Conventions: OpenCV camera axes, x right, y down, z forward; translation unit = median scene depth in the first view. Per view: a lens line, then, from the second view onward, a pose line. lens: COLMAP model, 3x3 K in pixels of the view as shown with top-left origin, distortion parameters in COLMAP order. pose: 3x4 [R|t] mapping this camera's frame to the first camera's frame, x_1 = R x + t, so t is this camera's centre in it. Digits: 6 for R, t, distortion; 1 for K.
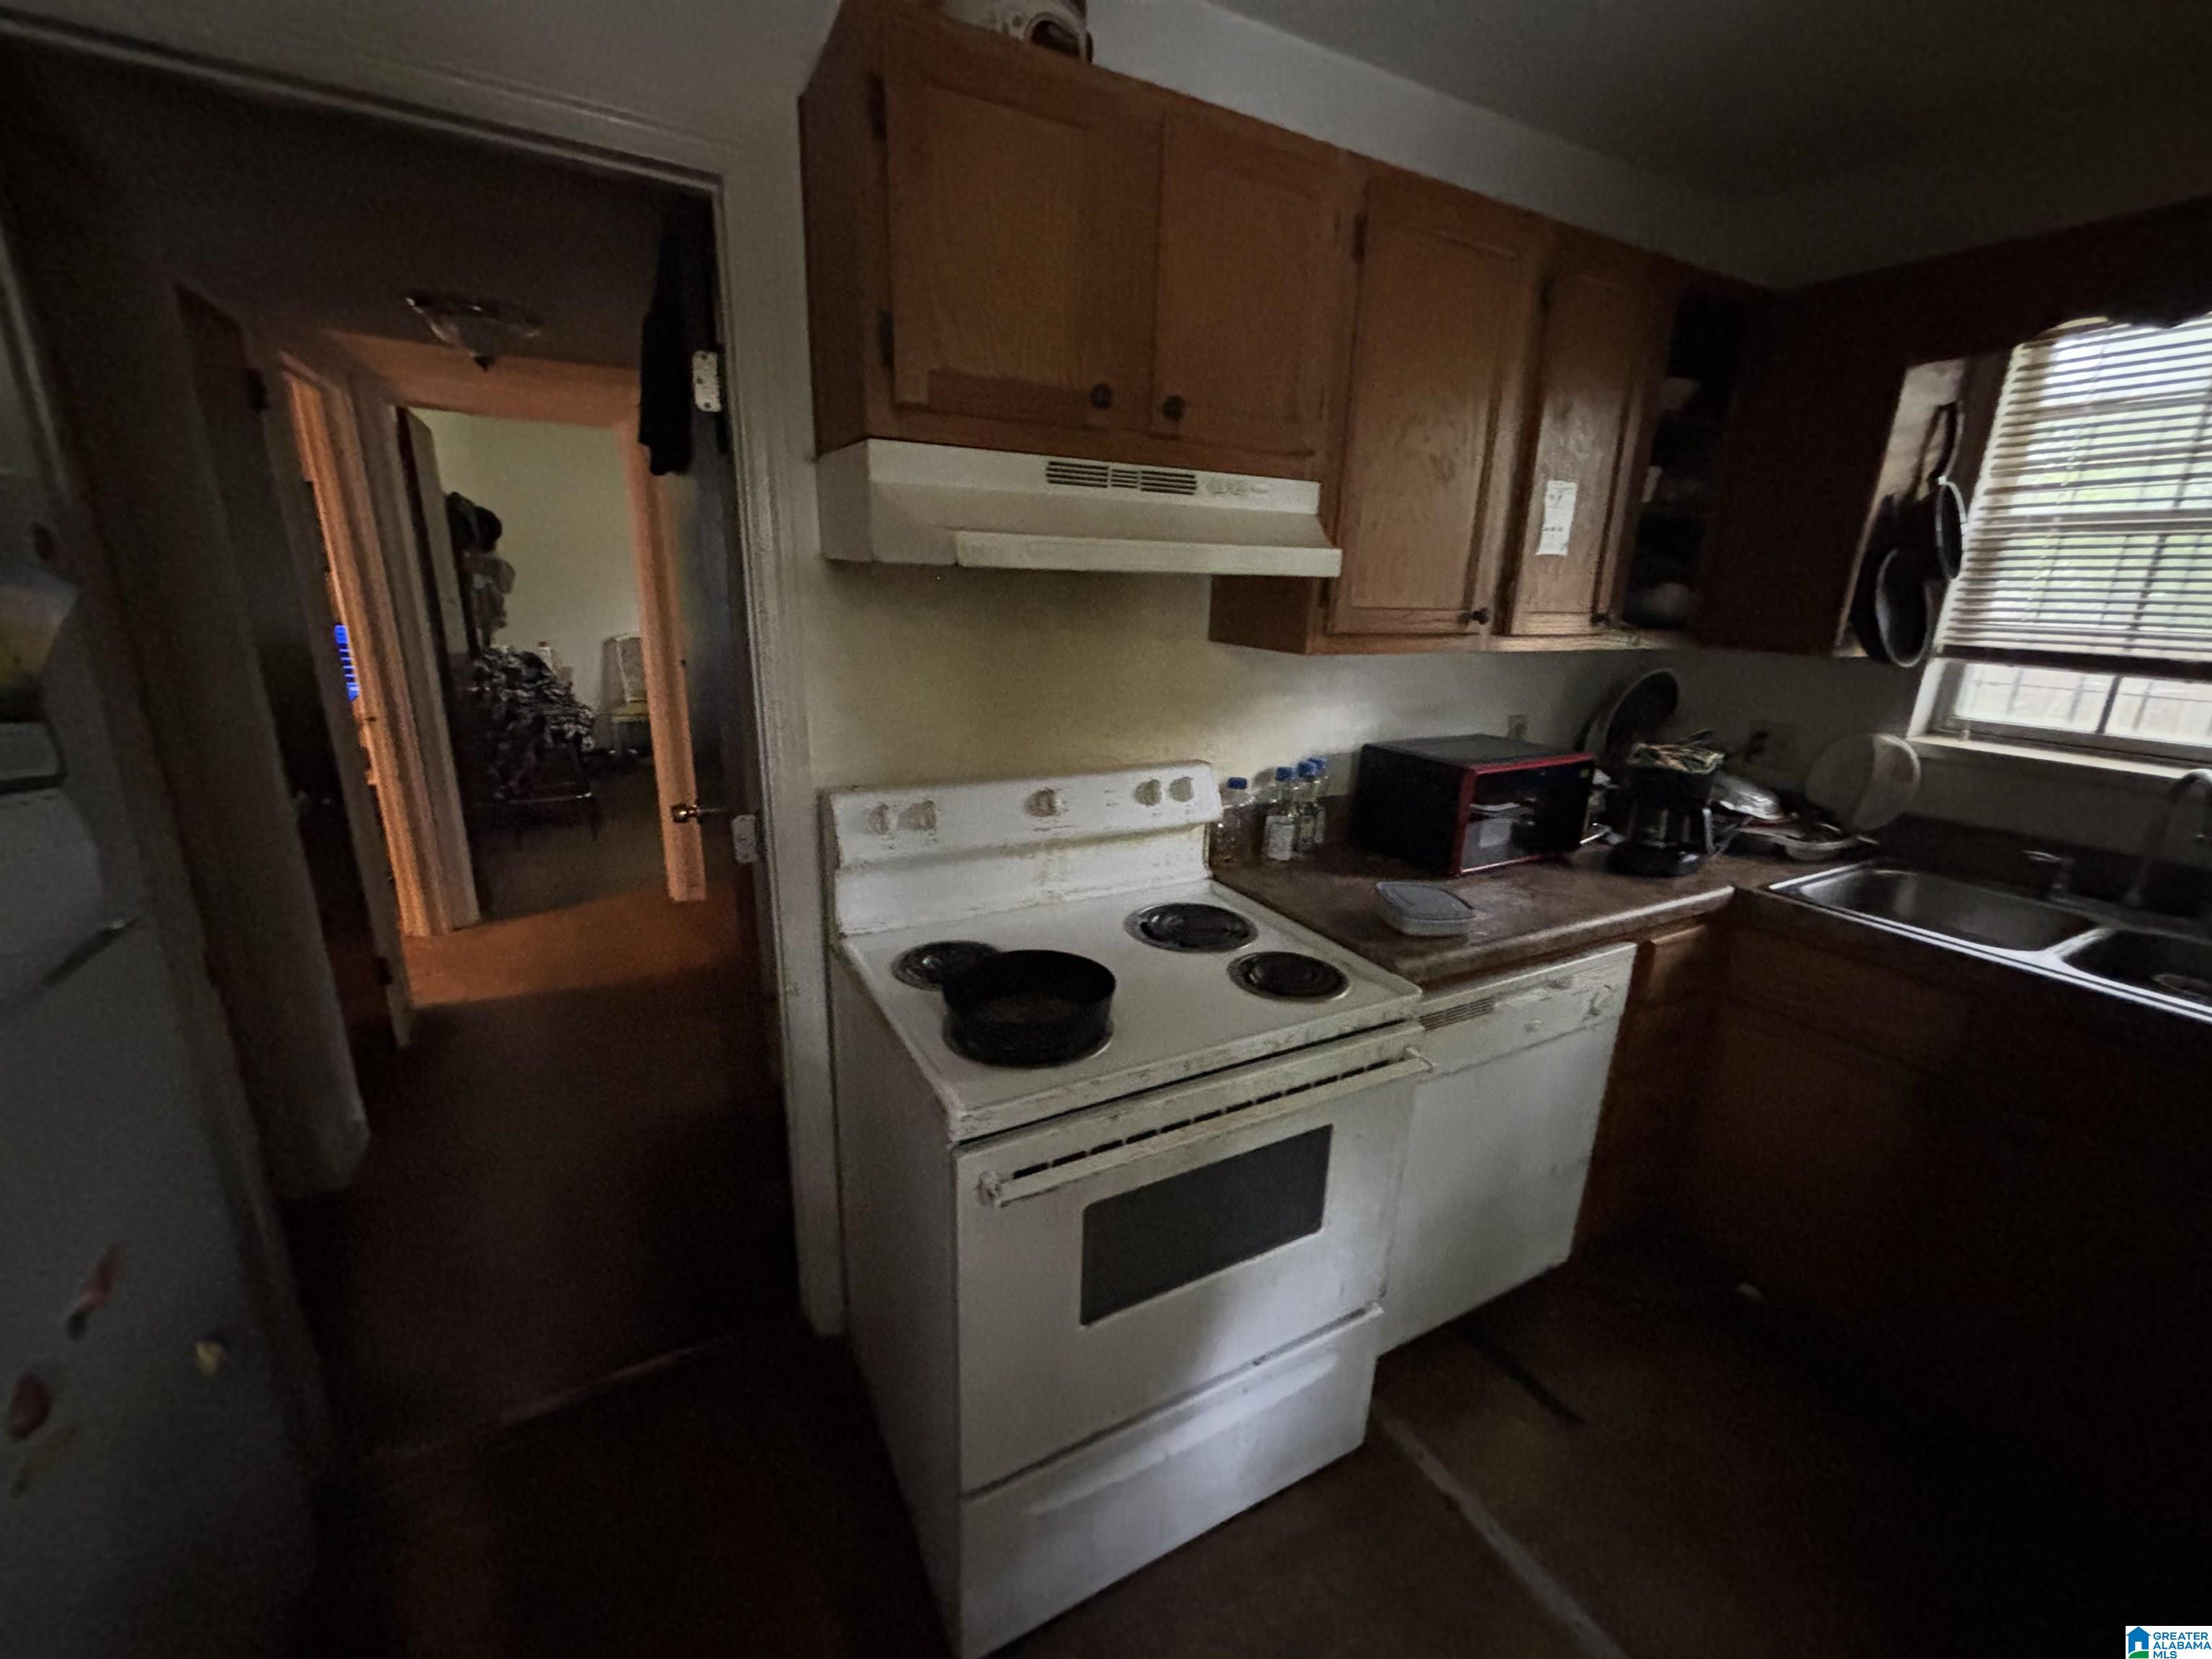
lens RADIAL K [[890.4, 0, 1106.0], [0, 890.4, 829.5], [0, 0, 1]] dist [0.000406, -0.000209]
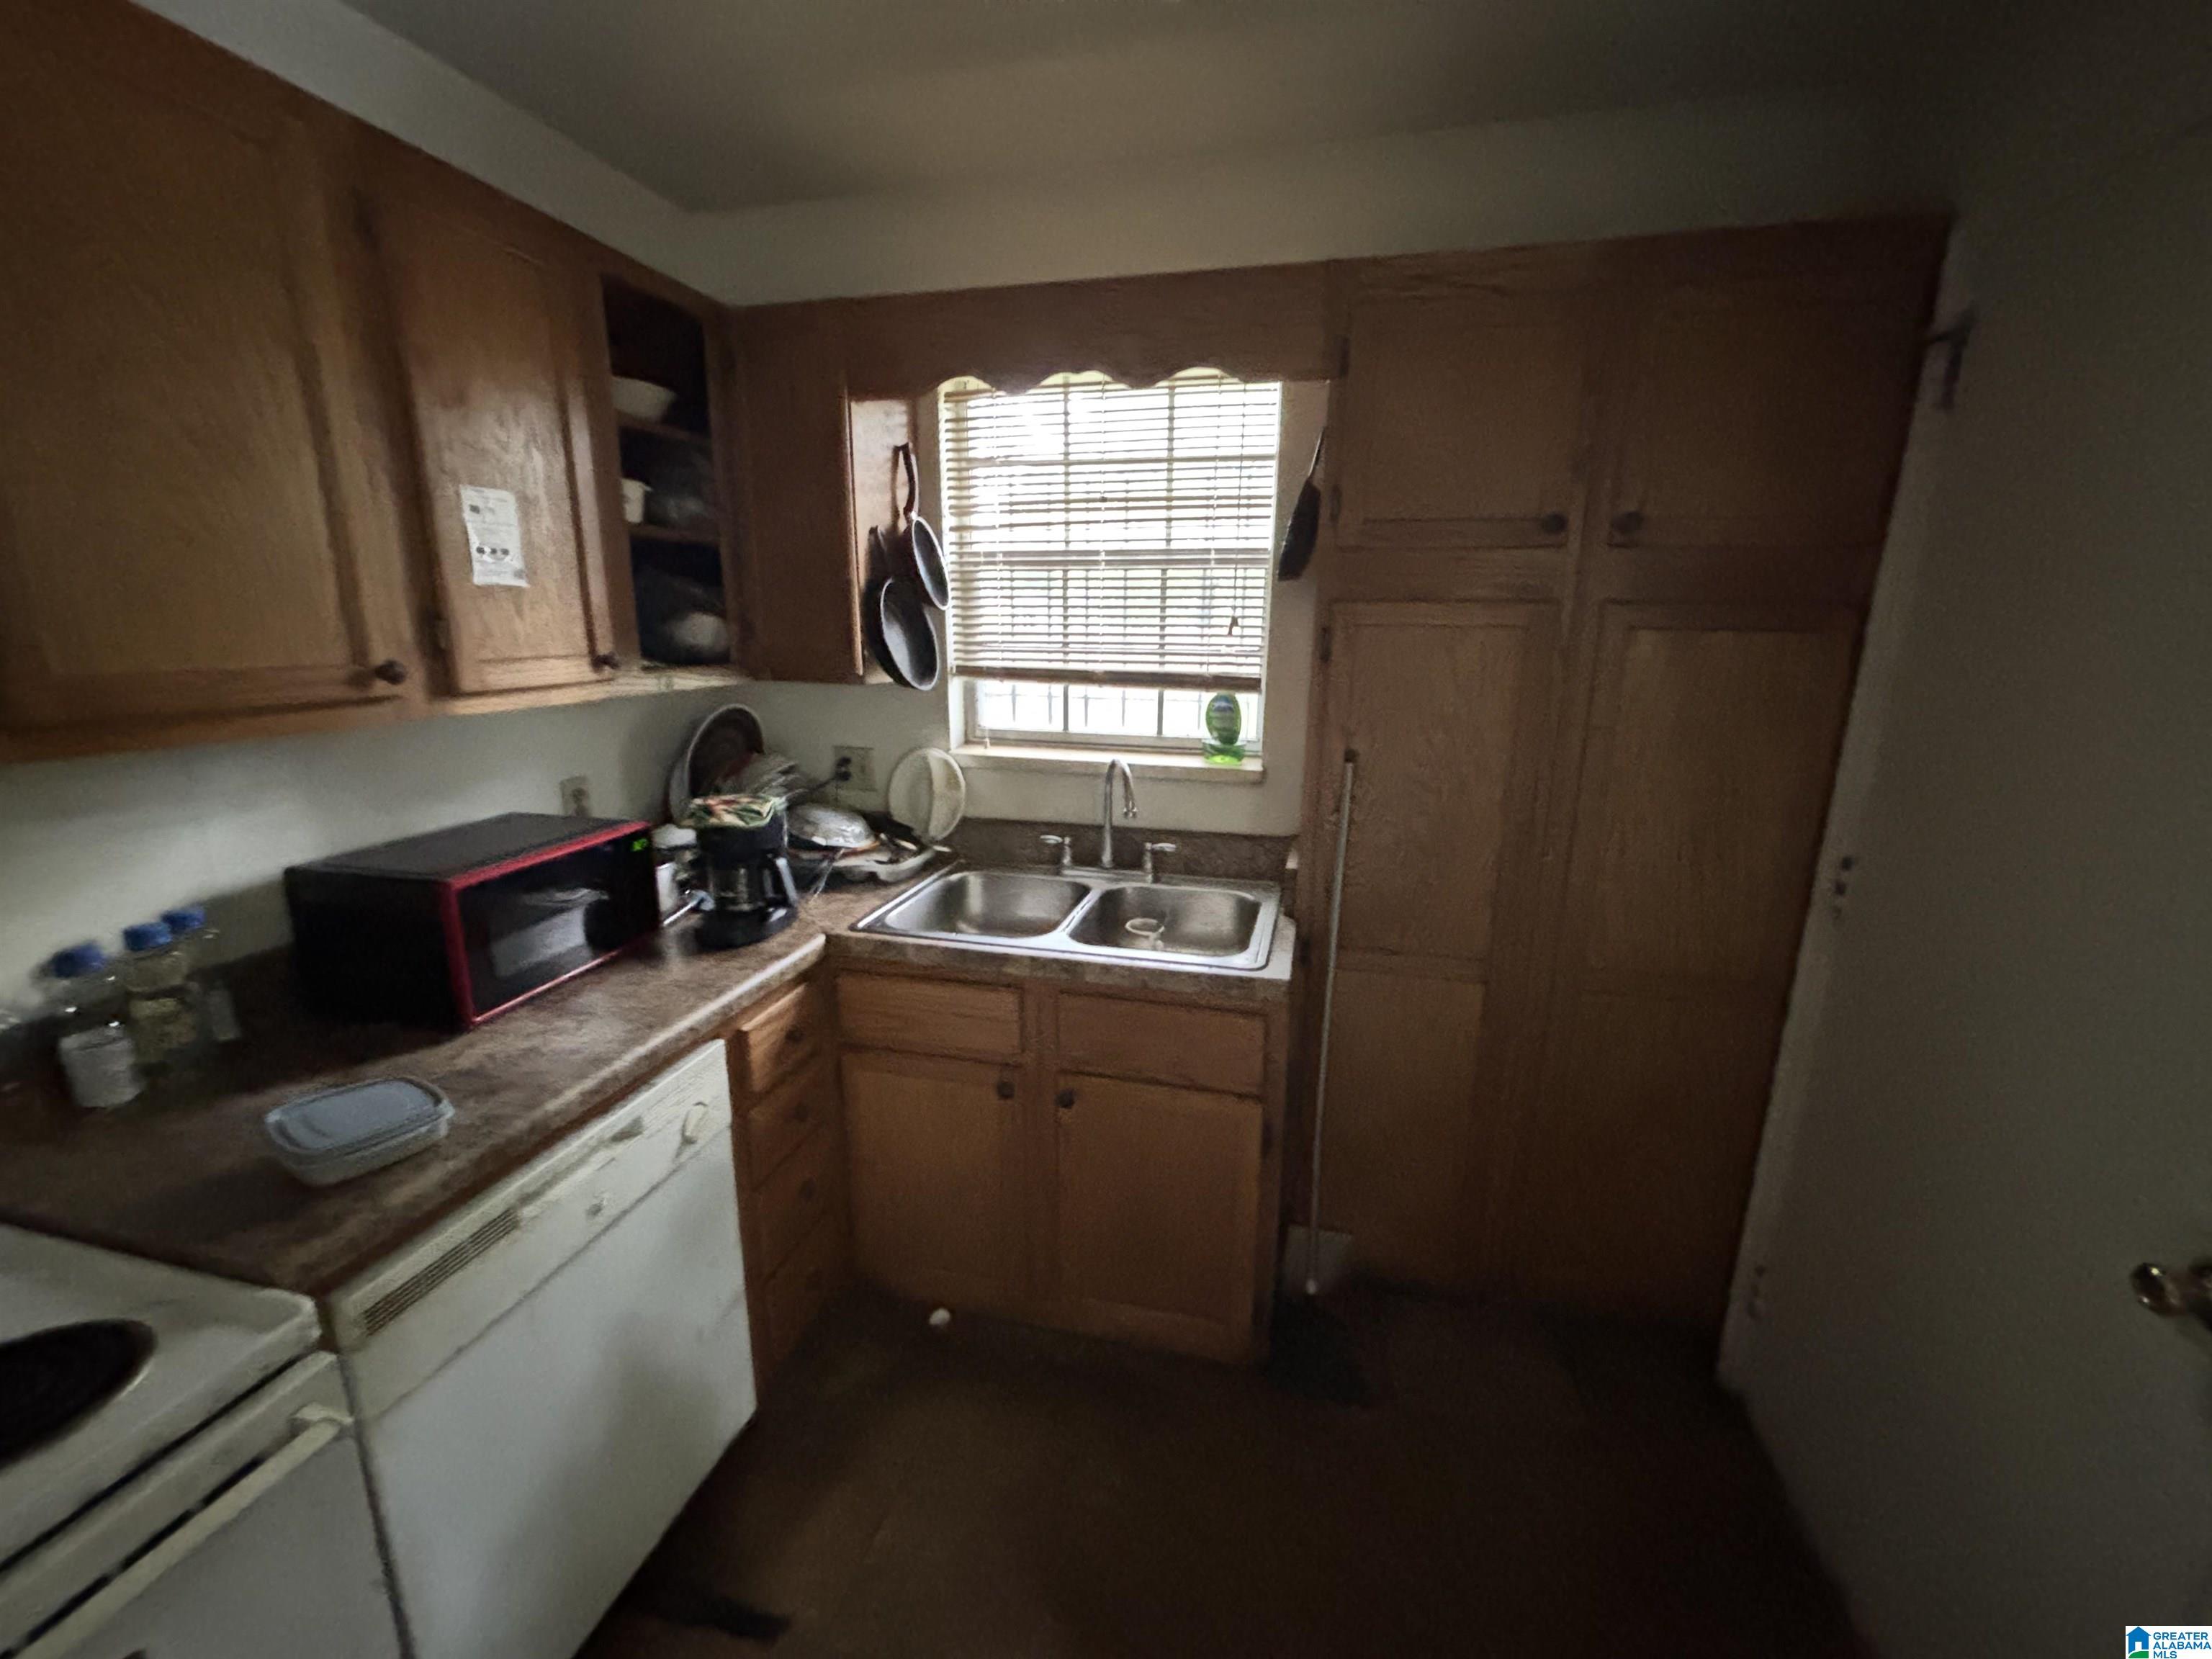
lens RADIAL K [[890.4, 0, 1106.0], [0, 890.4, 829.5], [0, 0, 1]] dist [0.000406, -0.000209]
pose [[0.679099, -0.193030, 0.708212, 0.260758], [0.207553, 0.975928, 0.066977, -0.045517], [-0.704092, 0.101508, 0.702816, 0.116800]]
